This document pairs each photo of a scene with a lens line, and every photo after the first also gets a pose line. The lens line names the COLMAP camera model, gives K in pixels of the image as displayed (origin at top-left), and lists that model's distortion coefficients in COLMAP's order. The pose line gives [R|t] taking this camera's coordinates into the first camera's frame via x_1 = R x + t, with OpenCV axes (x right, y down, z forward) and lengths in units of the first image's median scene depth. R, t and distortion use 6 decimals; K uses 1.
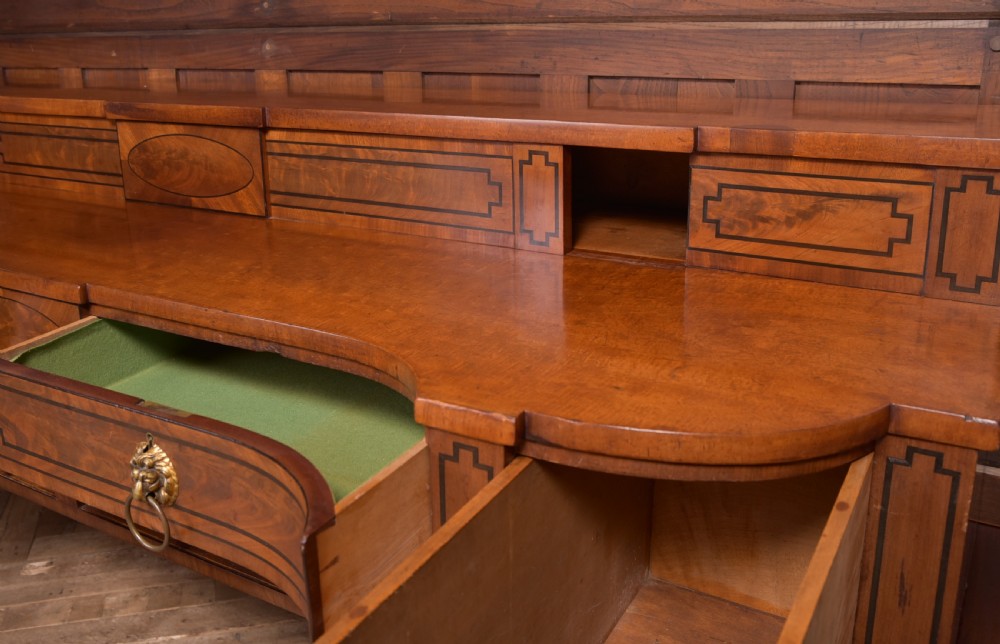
lens RADIAL K [[963.5, 0, 399.1], [0, 963.5, 255.0], [0, 0, 1]] dist [-0.084908, 0.099331]
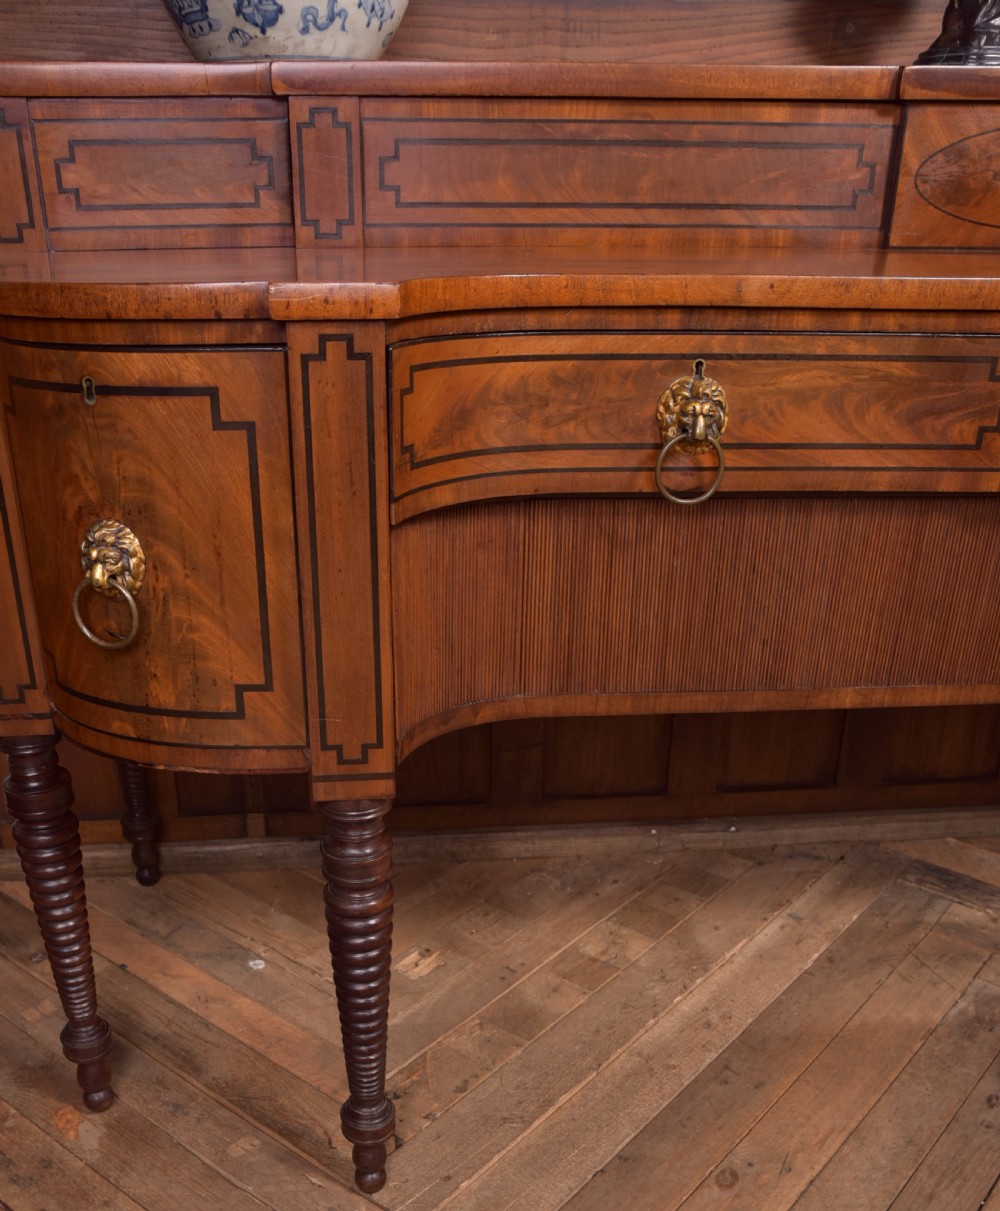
lens RADIAL K [[1217.9, 0, 452.2], [0, 1217.9, 837.8], [0, 0, 1]] dist [-0.111097, 0.091934]
pose [[0.774364, -0.274311, 0.570188, -1.708886], [0.141923, 0.953478, 0.265965, 0.103604], [-0.616619, -0.125031, 0.777270, 0.844120]]
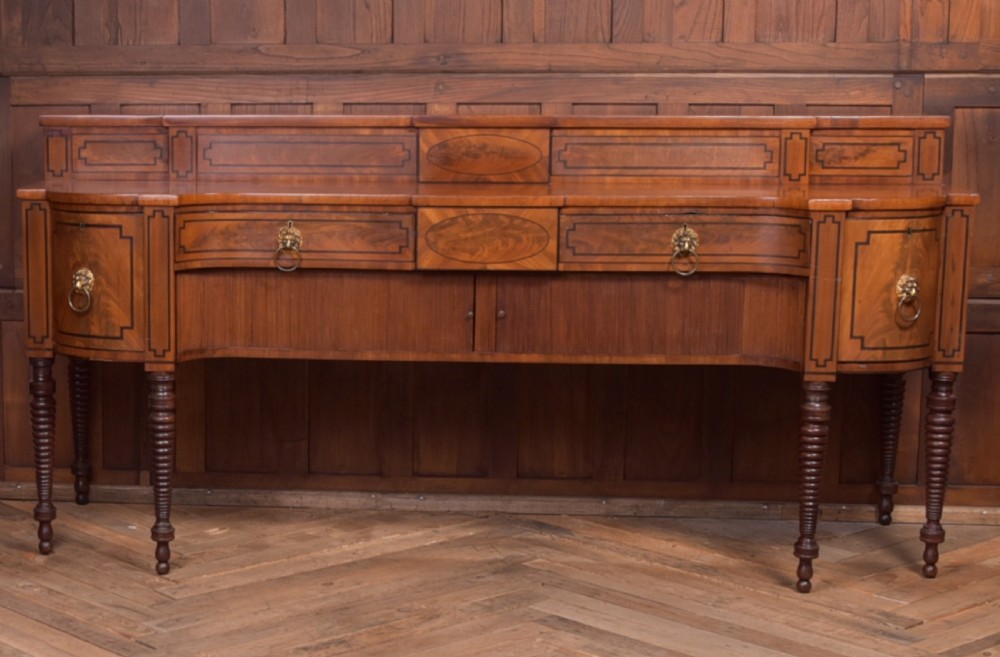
lens RADIAL K [[1919.2, 0, 169.5], [0, 1919.2, 357.9], [0, 0, 1]] dist [-0.110553, 0.117207]
pose [[0.898578, -0.036713, 0.437275, -3.102652], [0.090007, 0.990727, -0.101780, 0.763385], [-0.429483, 0.130815, 0.893550, -2.296729]]
